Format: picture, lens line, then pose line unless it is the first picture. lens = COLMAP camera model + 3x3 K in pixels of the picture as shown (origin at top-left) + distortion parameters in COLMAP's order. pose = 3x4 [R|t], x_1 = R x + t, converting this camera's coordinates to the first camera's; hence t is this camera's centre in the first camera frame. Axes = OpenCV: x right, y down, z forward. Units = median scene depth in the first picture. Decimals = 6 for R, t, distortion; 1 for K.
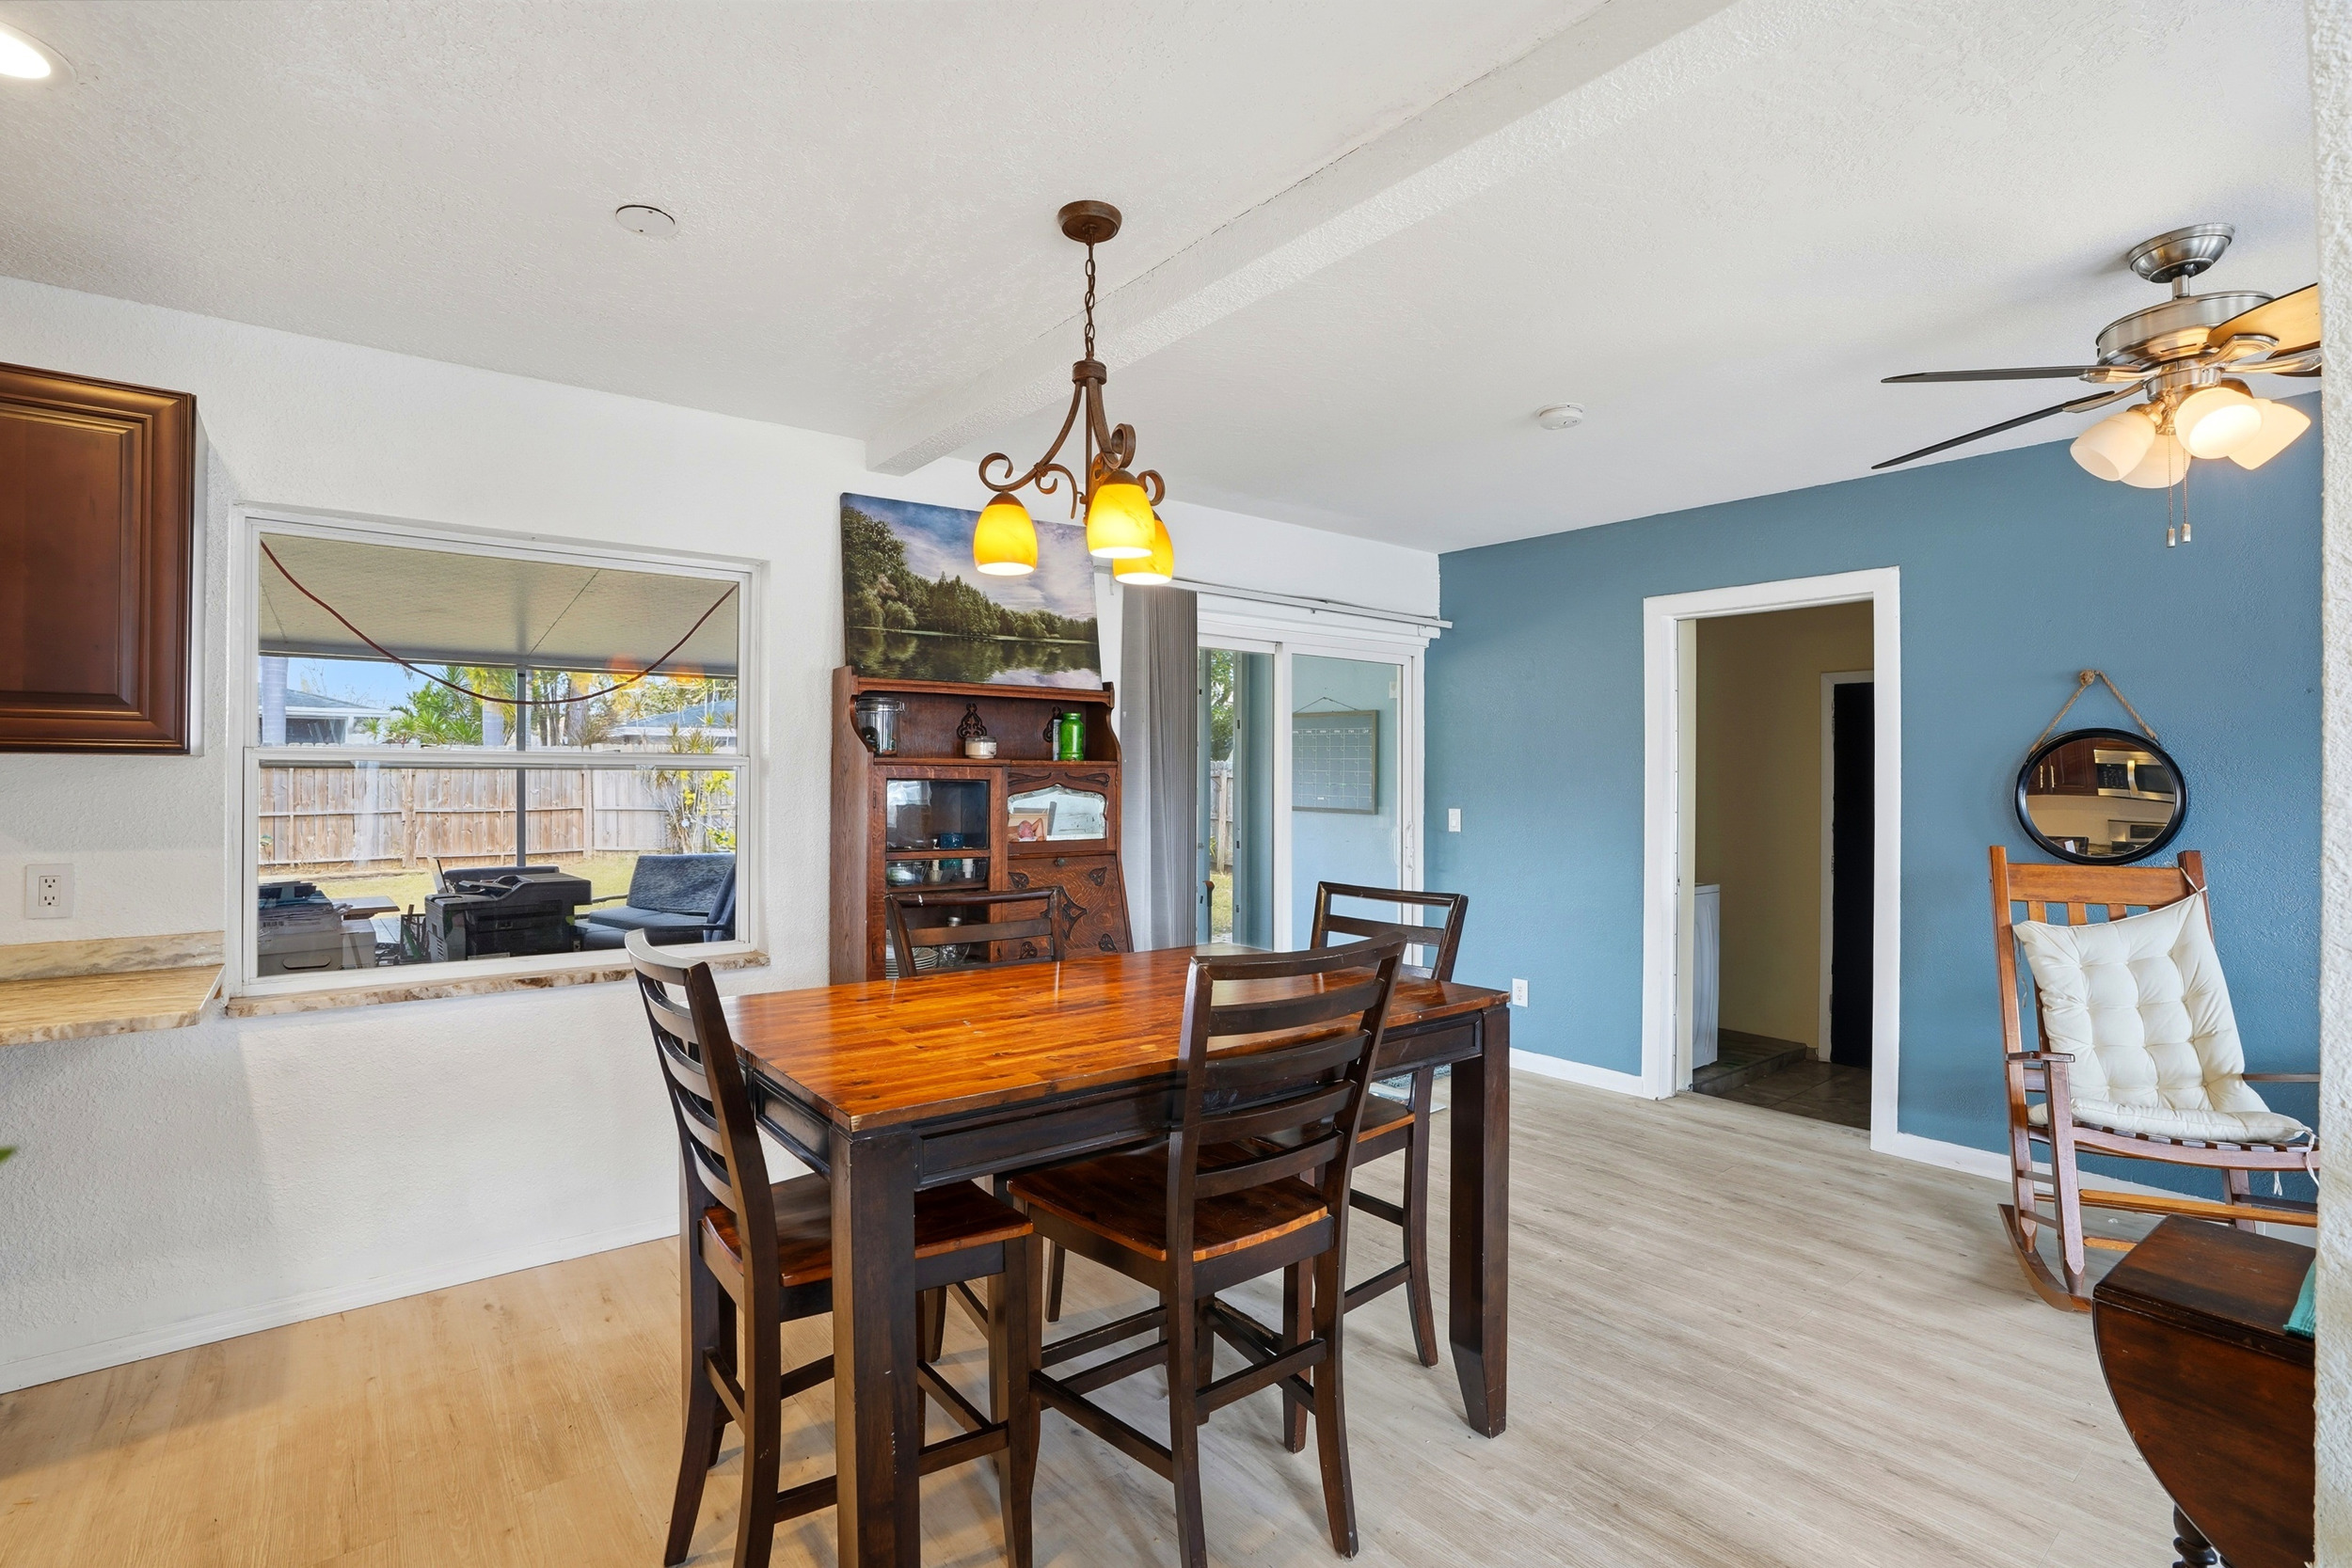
lens RADIAL K [[1098.8, 0, 1175.9], [0, 1098.8, 775.6], [0, 0, 1]] dist [-0.067829, 0.024549]
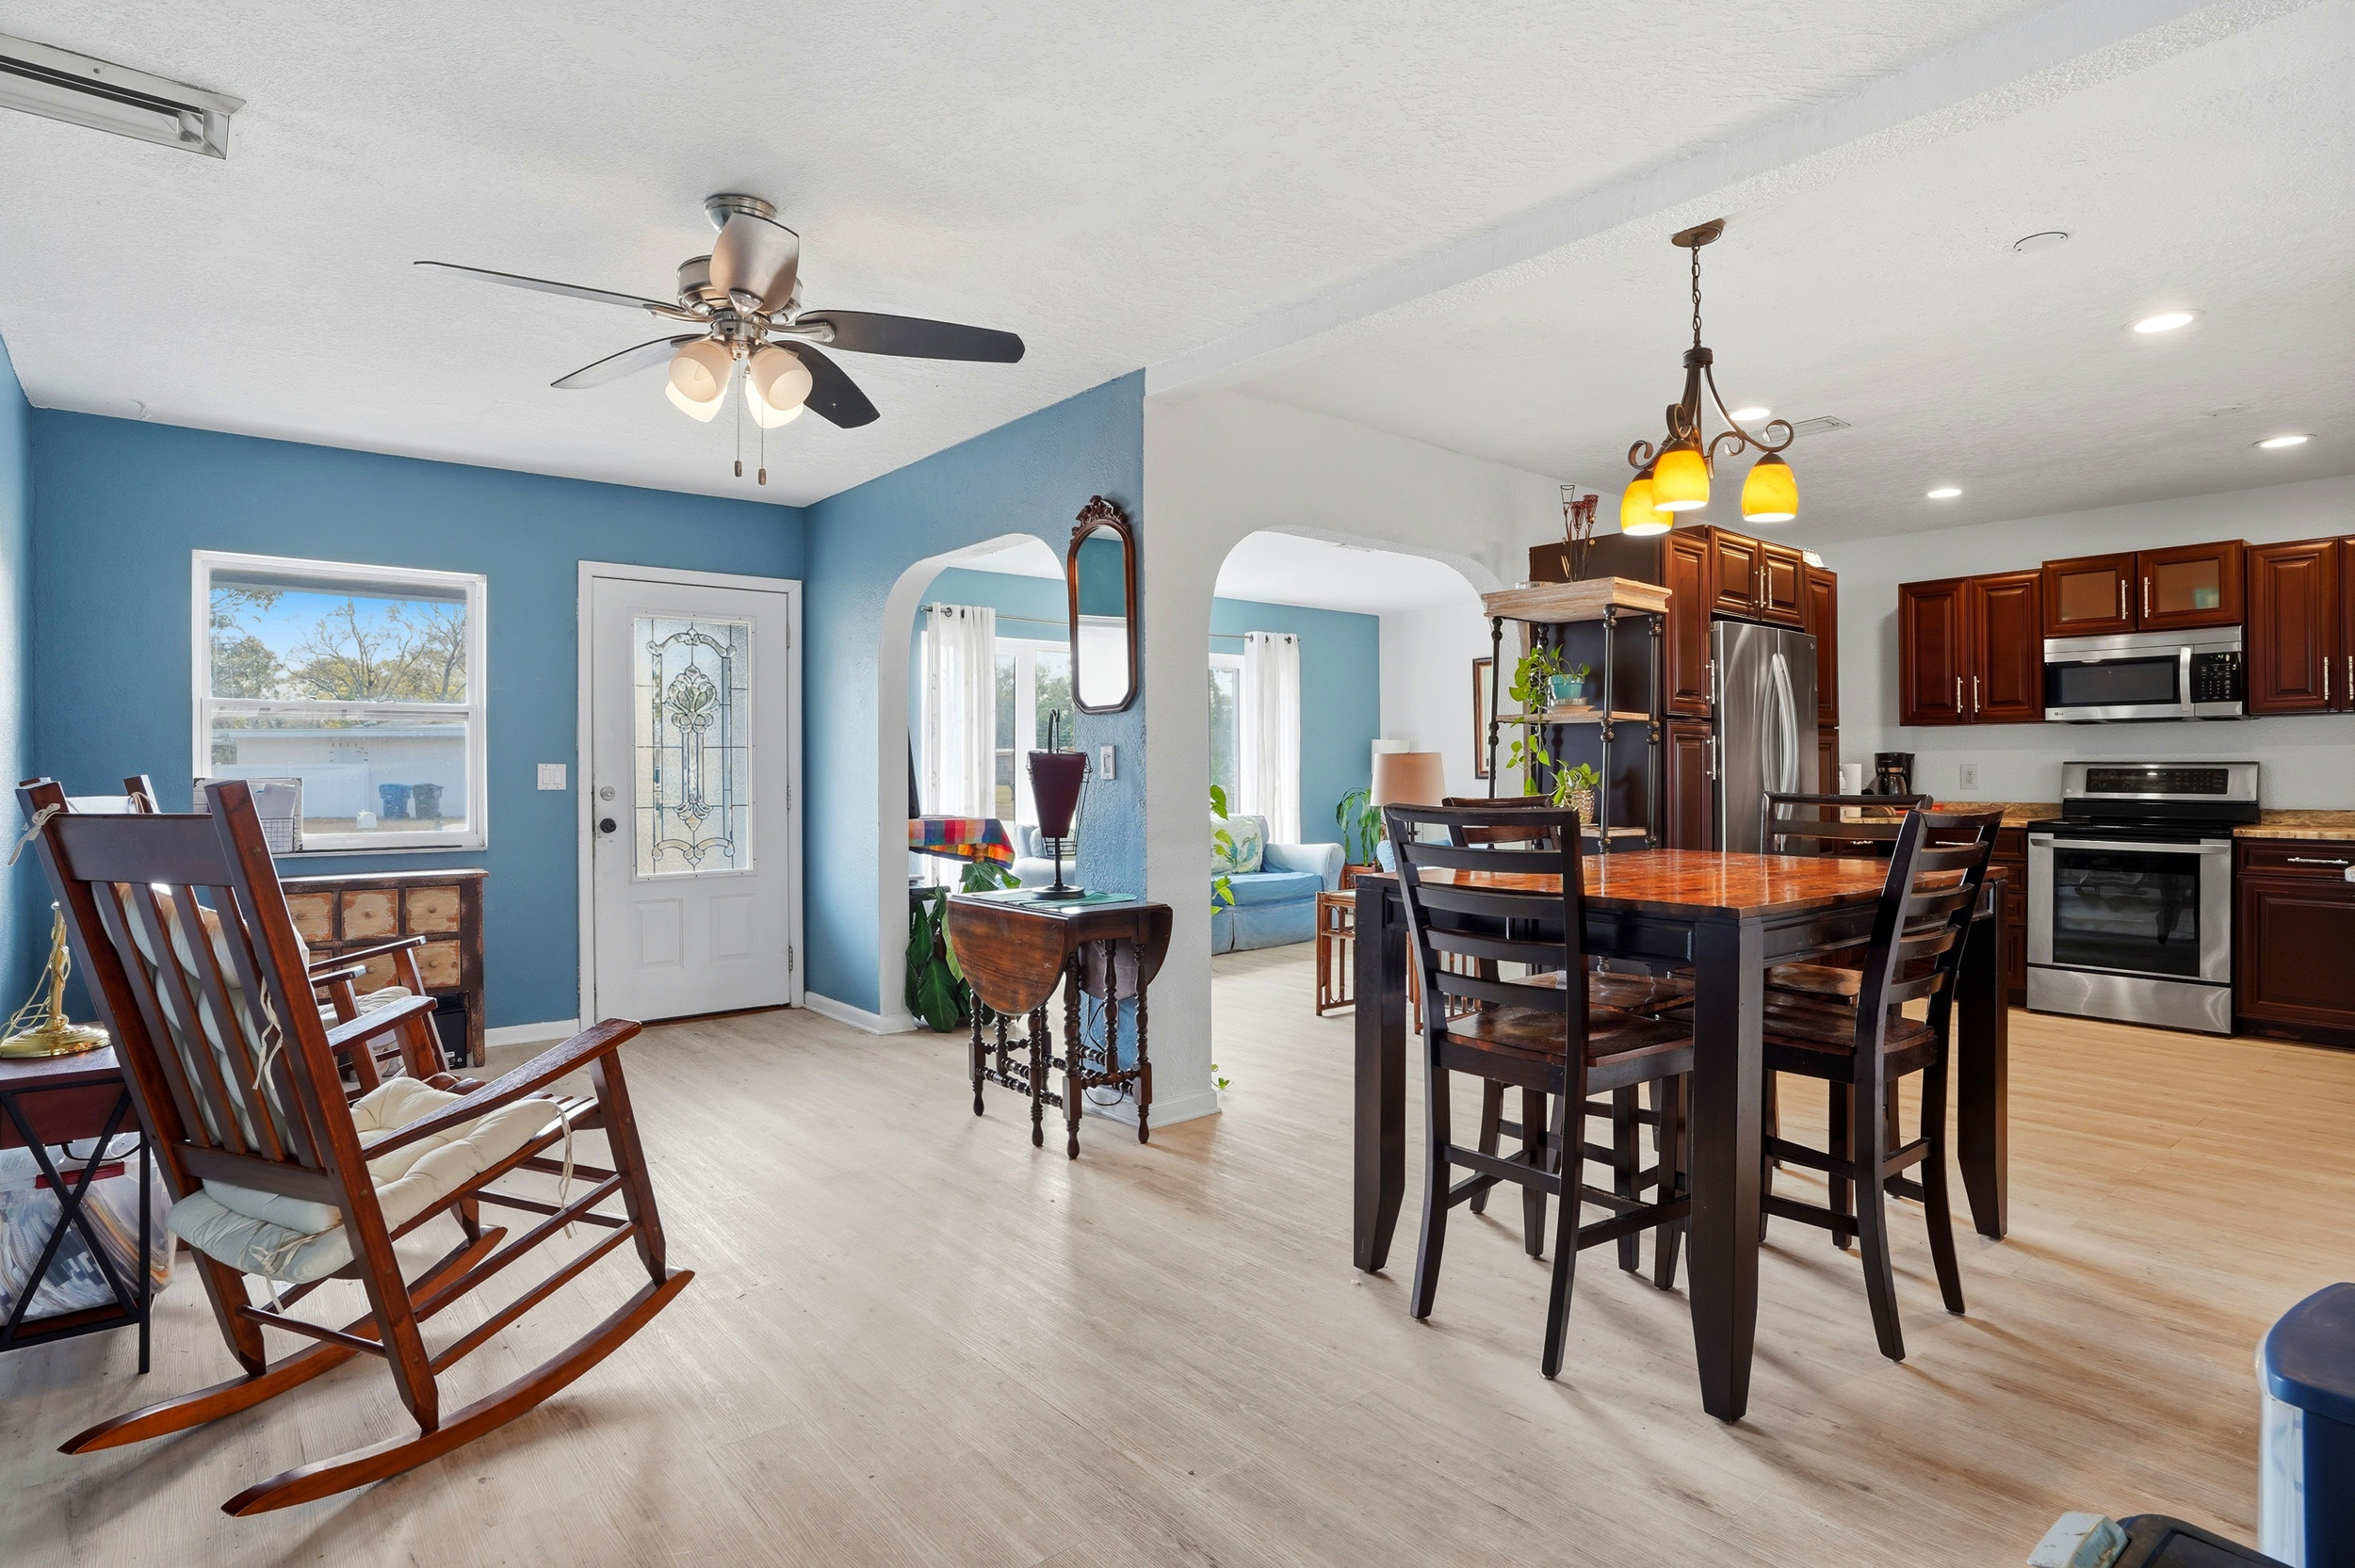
lens RADIAL K [[1237.4, 0, 1175.2], [0, 1237.4, 760.4], [0, 0, 1]] dist [-0.062544, 0.034920]
pose [[-0.999787, 0.001005, -0.020613, 0.328156], [0.001244, 0.999932, -0.011592, 0.059846], [0.020600, -0.011615, -0.999720, 1.437222]]
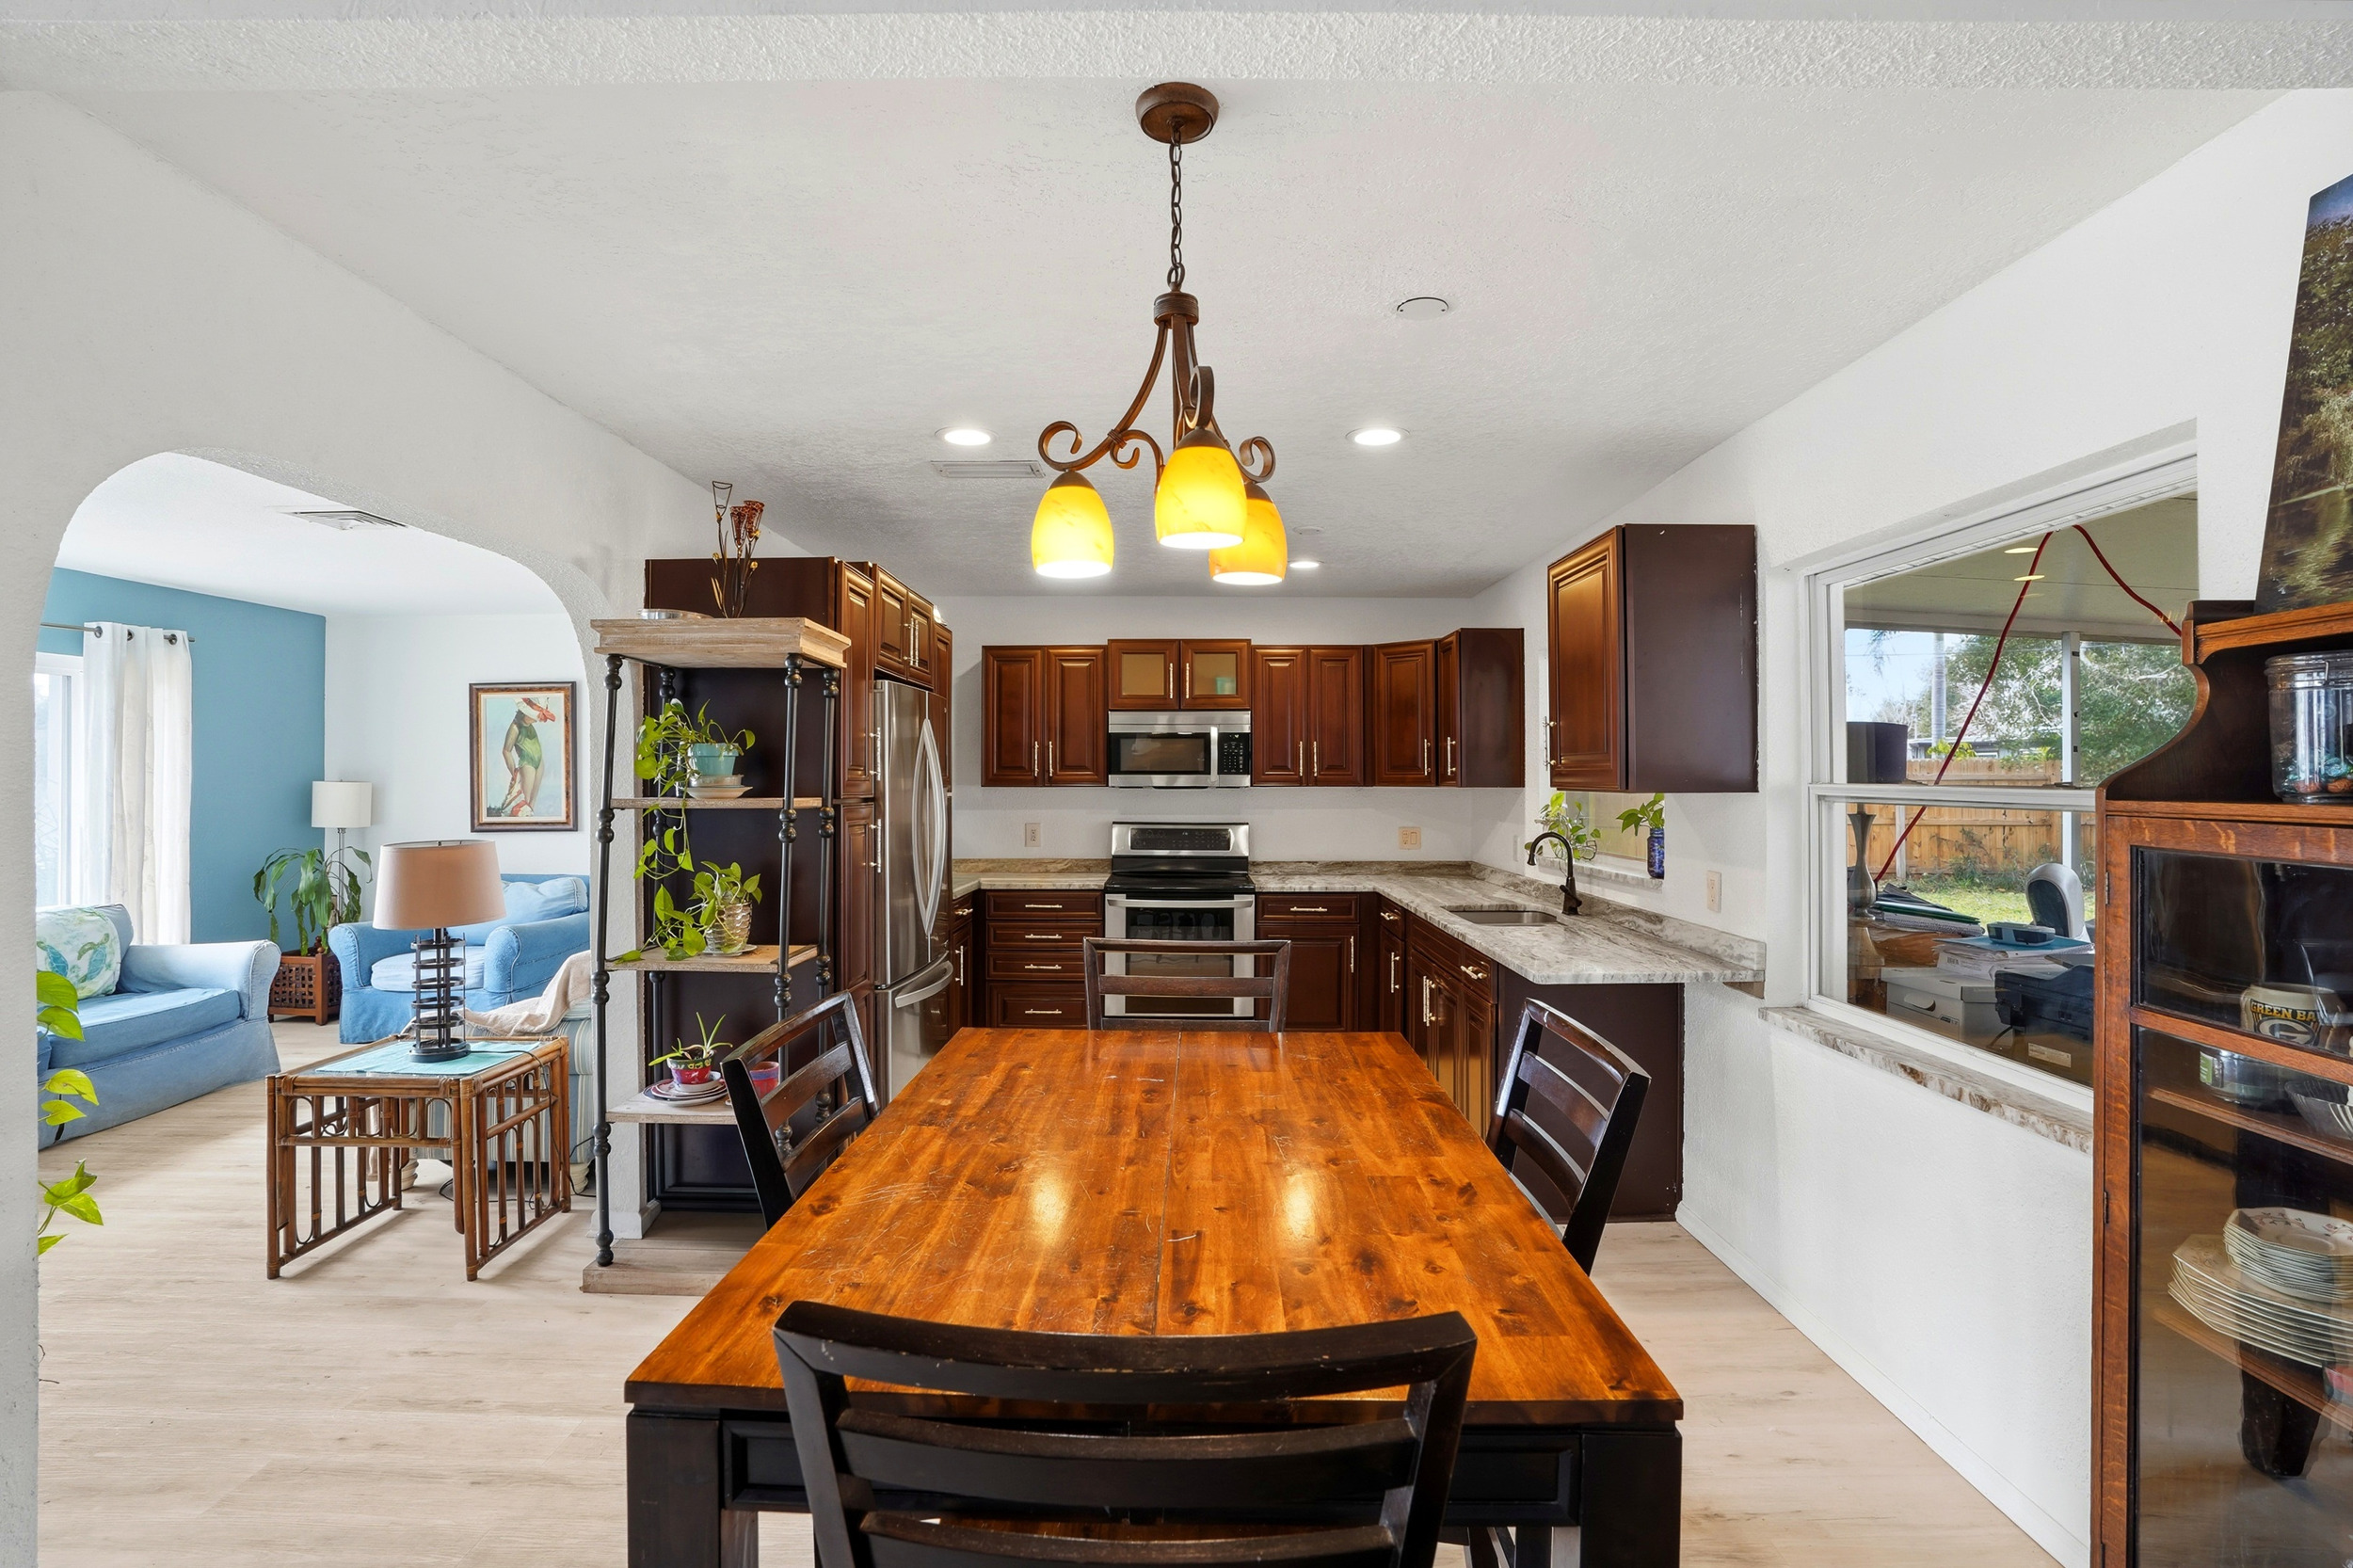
lens RADIAL K [[1108.7, 0, 1173.8], [0, 1108.7, 767.9], [0, 0, 1]] dist [-0.067669, 0.026546]
pose [[-0.629219, -0.007461, -0.777193, 0.317815], [0.001305, 0.999942, -0.010656, -0.023856], [0.777227, -0.007719, -0.629173, 0.904703]]
